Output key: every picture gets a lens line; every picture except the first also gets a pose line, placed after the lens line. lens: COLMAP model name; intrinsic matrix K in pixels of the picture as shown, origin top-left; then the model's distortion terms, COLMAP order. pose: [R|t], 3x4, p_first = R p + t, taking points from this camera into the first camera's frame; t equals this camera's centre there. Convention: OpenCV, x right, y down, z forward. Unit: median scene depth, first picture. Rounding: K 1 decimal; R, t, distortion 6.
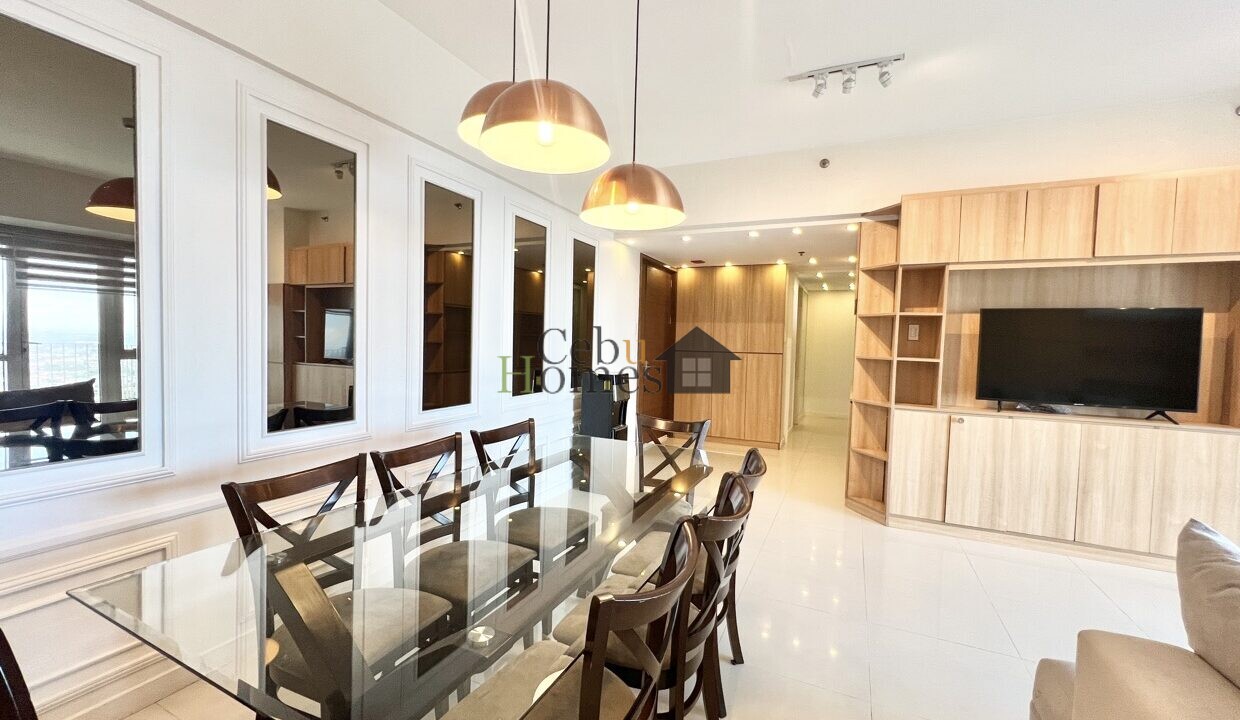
lens RADIAL K [[497.5, 0, 618.7], [0, 497.5, 364.6], [0, 0, 1]] dist [0.000983, 0.000205]
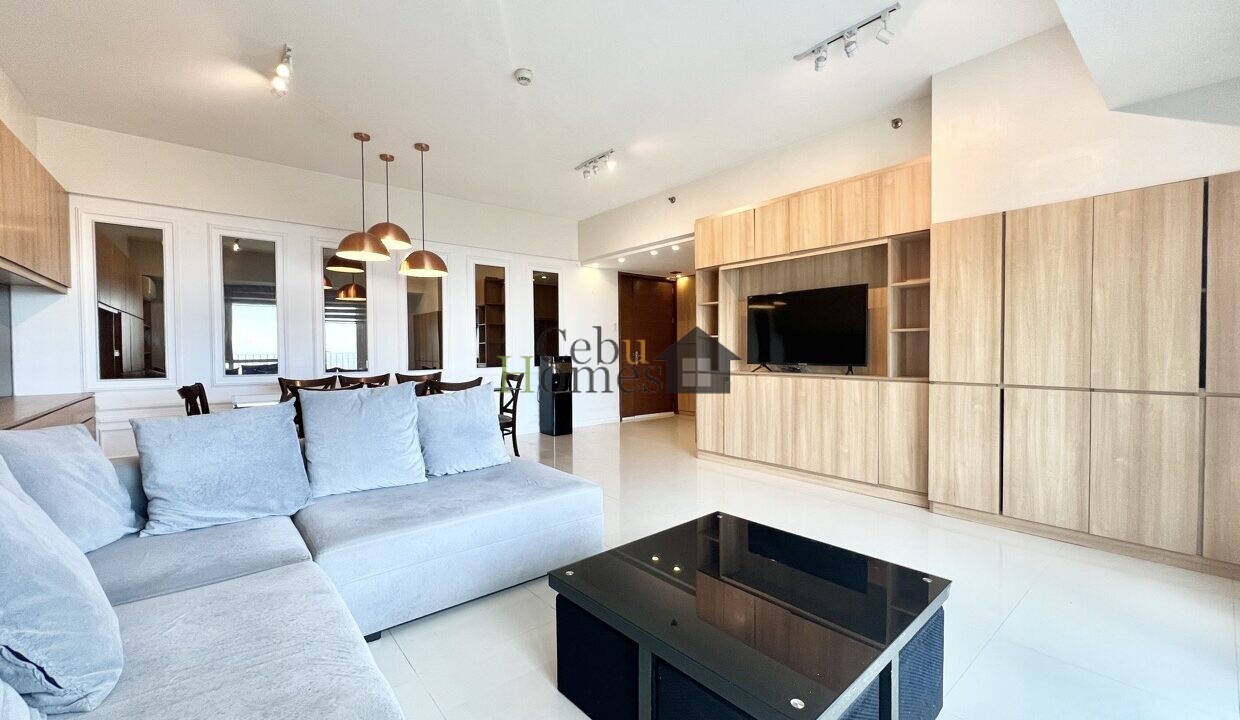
lens RADIAL K [[484.9, 0, 620.0], [0, 484.9, 360.0], [0, 0, 1]] dist [-0.000199, 0.000026]
pose [[0.909409, -0.027043, -0.415023, 0.967162], [0.018630, 0.999531, -0.024308, 0.086369], [0.415486, 0.014374, 0.909486, -0.335521]]
